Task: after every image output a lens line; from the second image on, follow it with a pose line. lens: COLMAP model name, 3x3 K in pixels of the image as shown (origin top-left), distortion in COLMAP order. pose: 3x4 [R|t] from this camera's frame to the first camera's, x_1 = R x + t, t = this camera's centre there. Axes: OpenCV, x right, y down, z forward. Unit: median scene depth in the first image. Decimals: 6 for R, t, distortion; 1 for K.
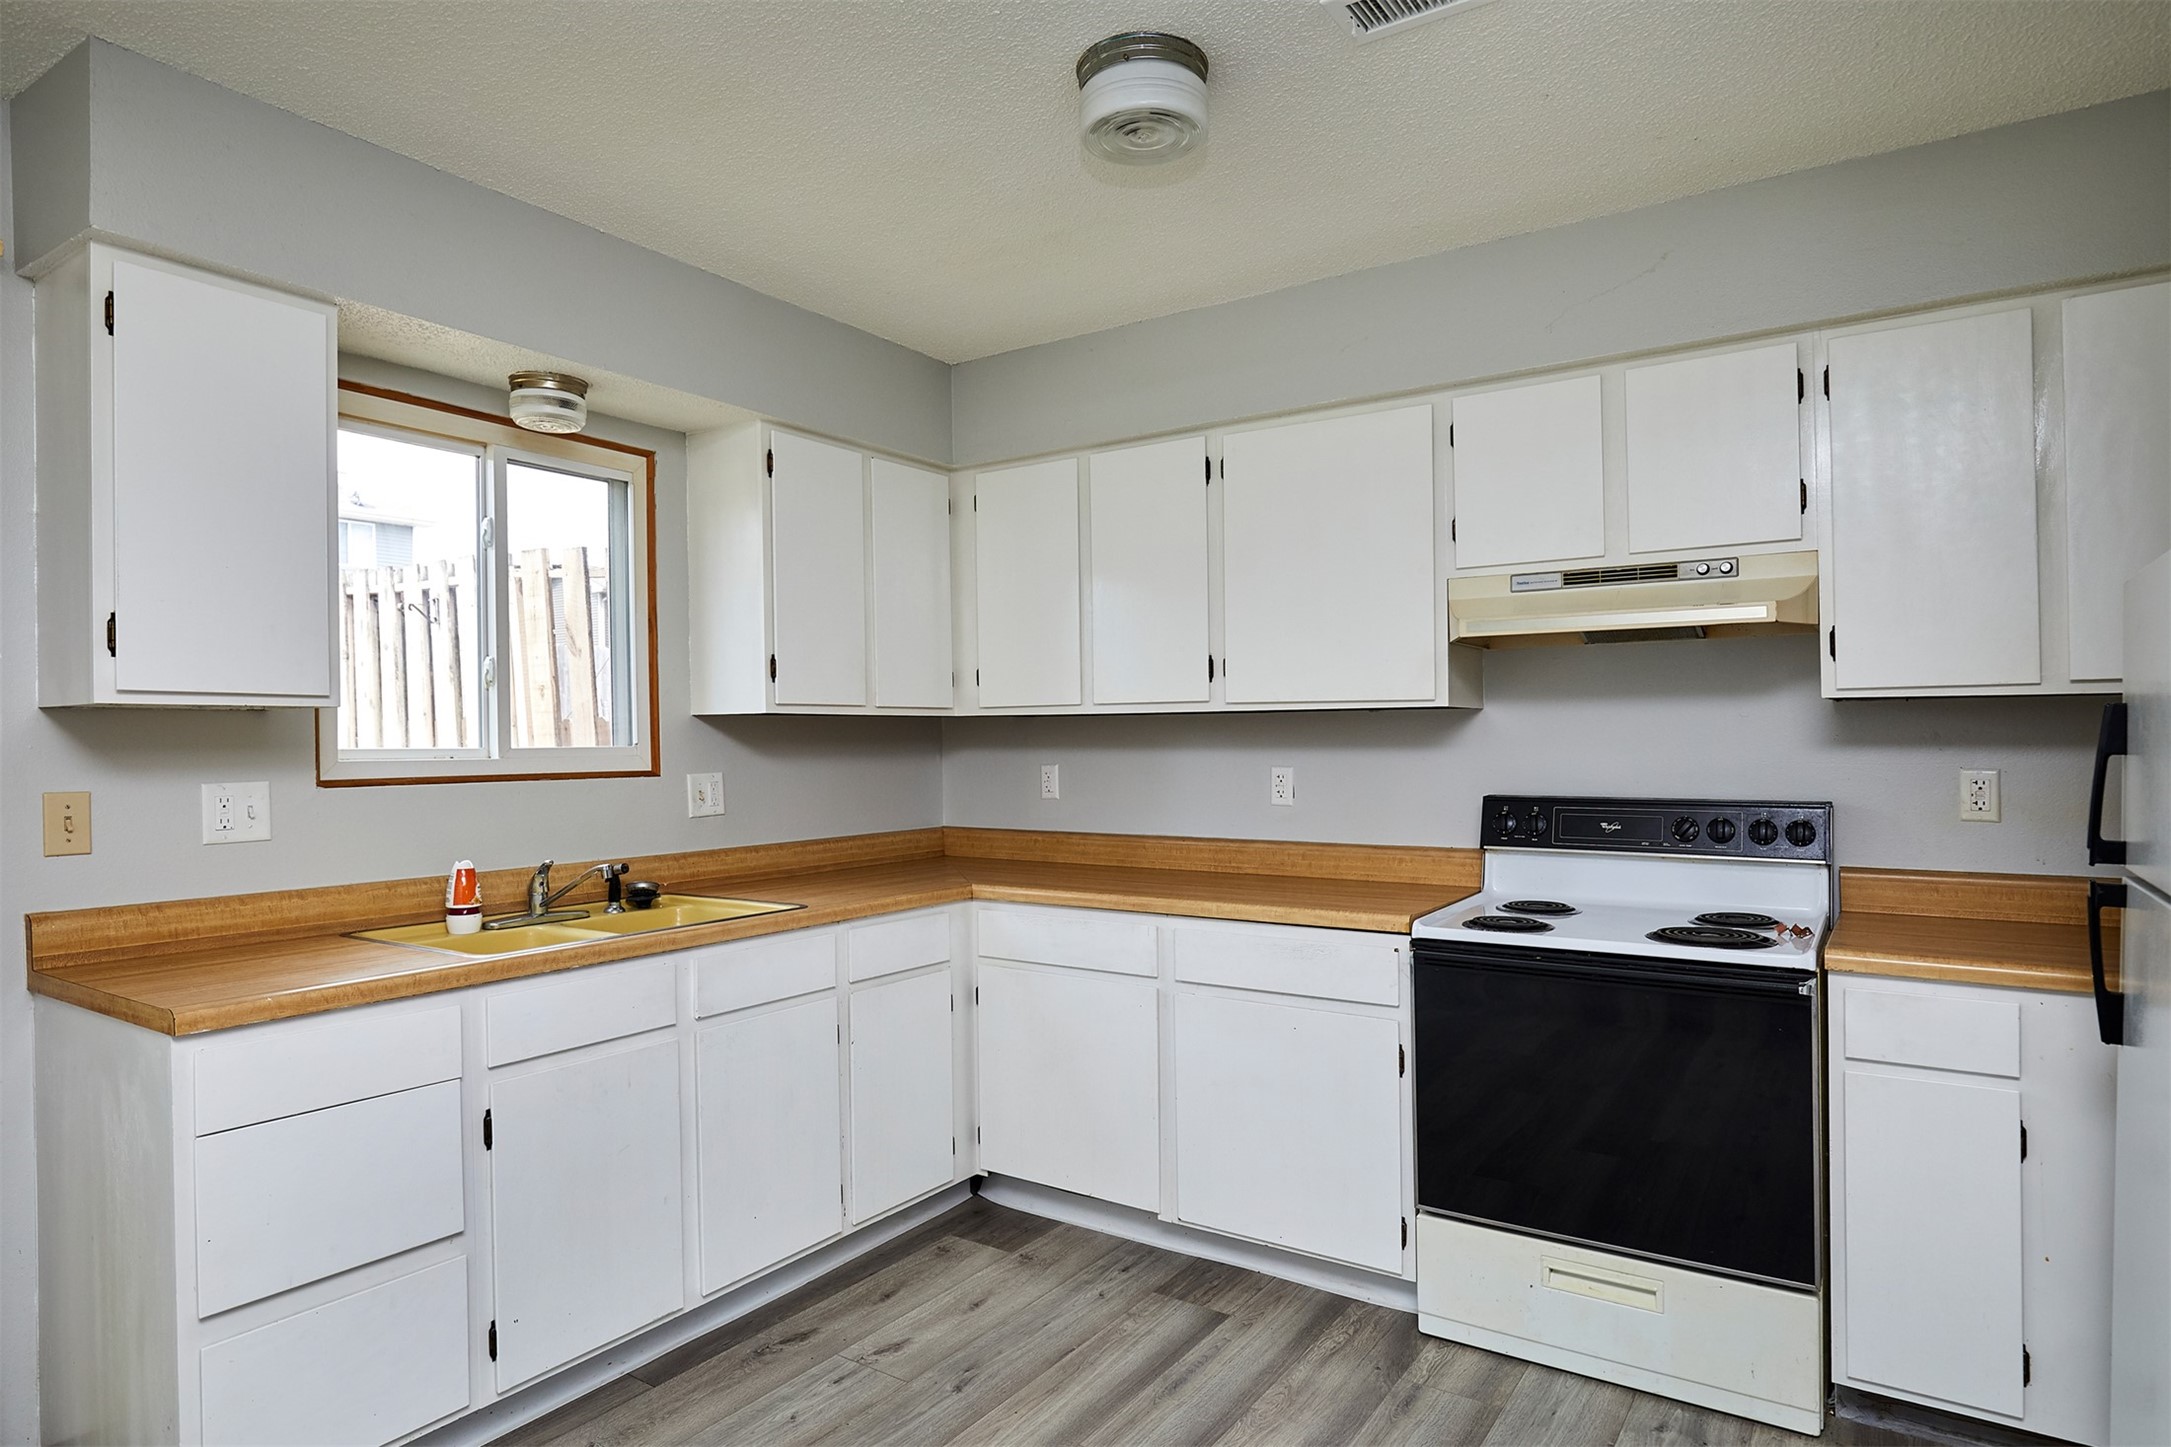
lens RADIAL K [[1229.3, 0, 1099.8], [0, 1229.3, 727.9], [0, 0, 1]] dist [-0.021129, 0.001878]
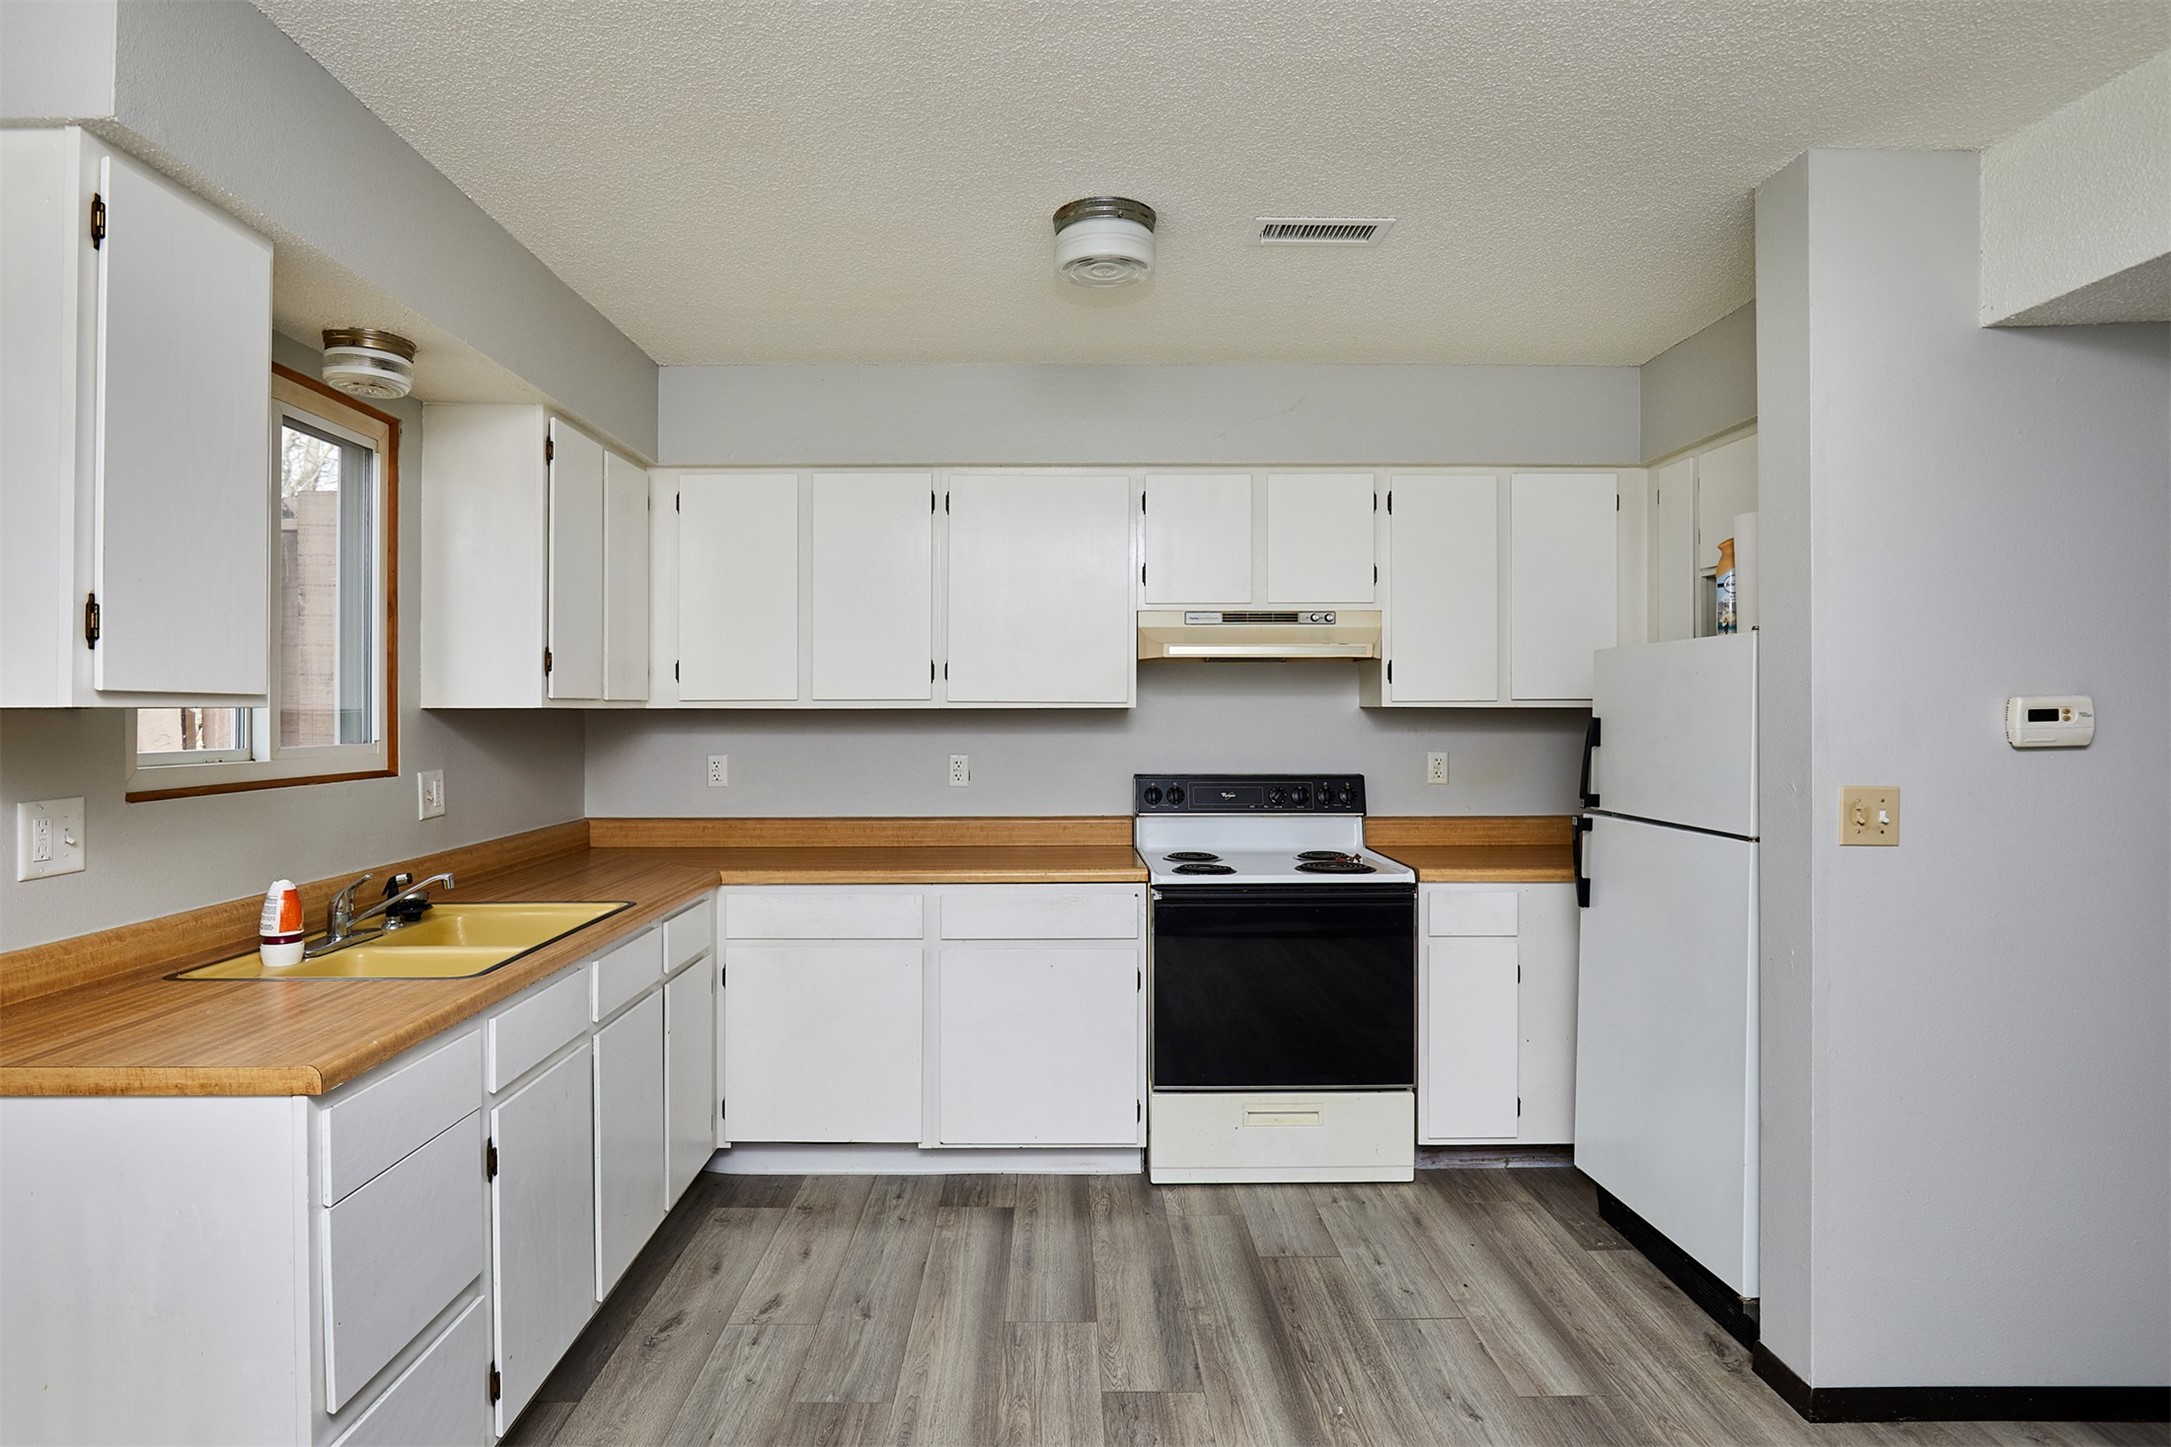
lens RADIAL K [[1172.9, 0, 1064.7], [0, 1172.9, 696.5], [0, 0, 1]] dist [-0.027014, -0.002569]
pose [[0.825147, 0.012268, 0.564785, -0.526670], [-0.009023, 0.999923, -0.008537, -0.019861], [-0.564846, 0.001949, 0.825194, 0.011315]]
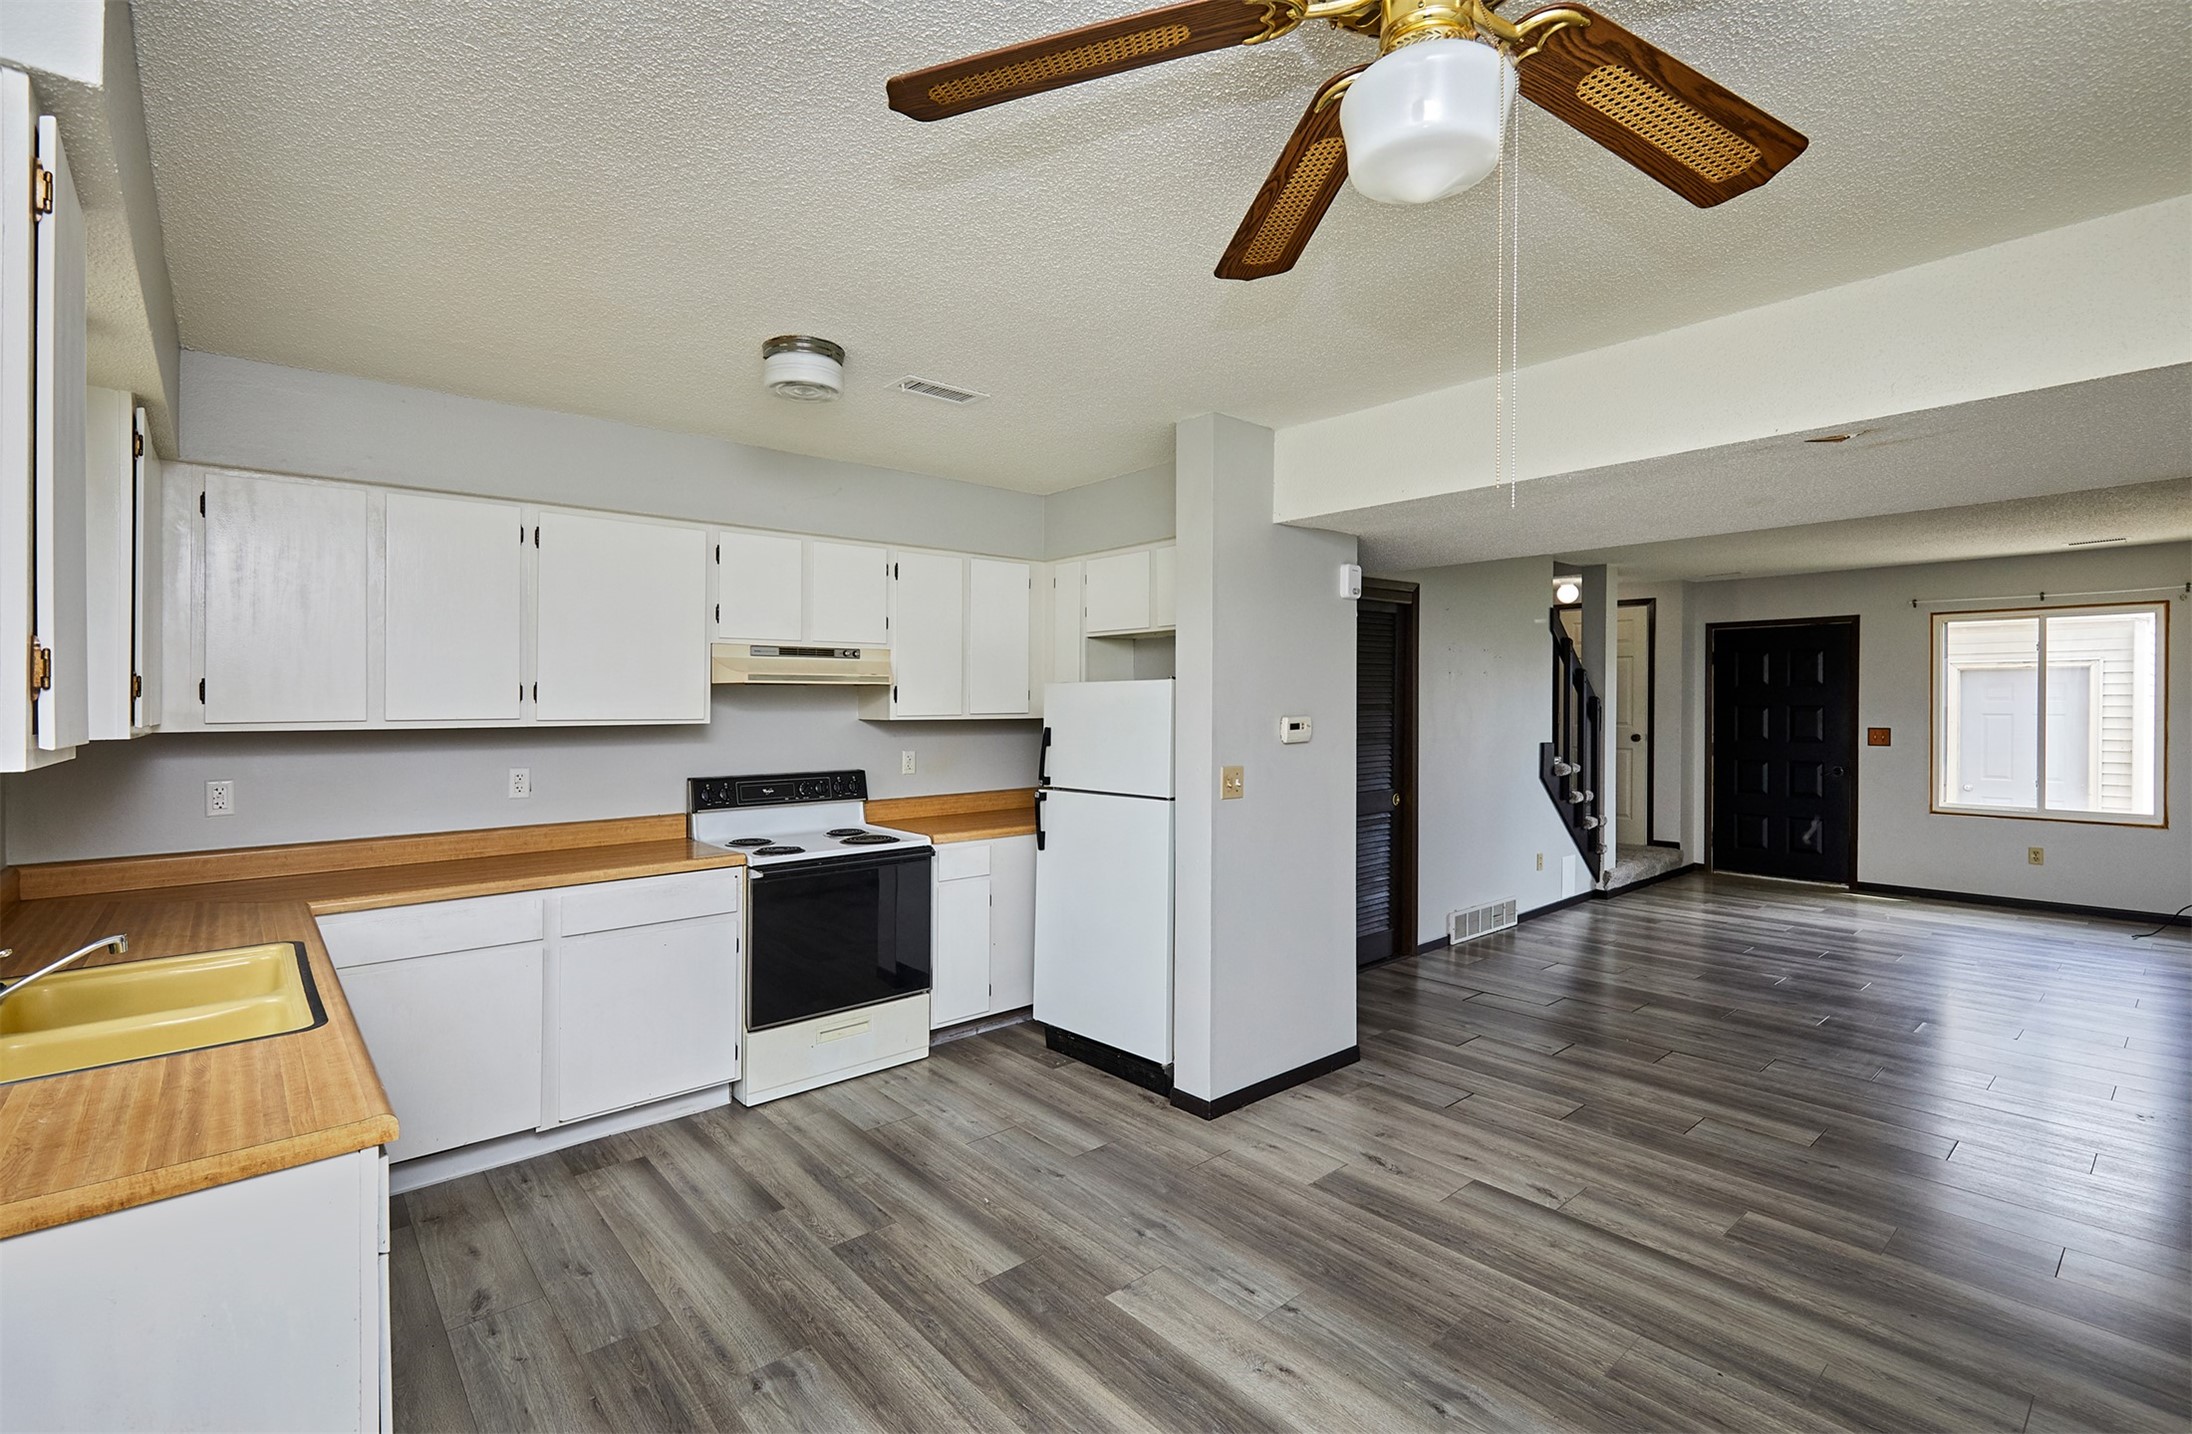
lens RADIAL K [[979.1, 0, 1090.7], [0, 979.1, 704.0], [0, 0, 1]] dist [0.003560, -0.001853]
pose [[0.255268, 0.005540, 0.966855, -0.883519], [-0.006172, 0.999973, -0.004100, -0.043989], [-0.966851, -0.004921, 0.255295, 0.217962]]
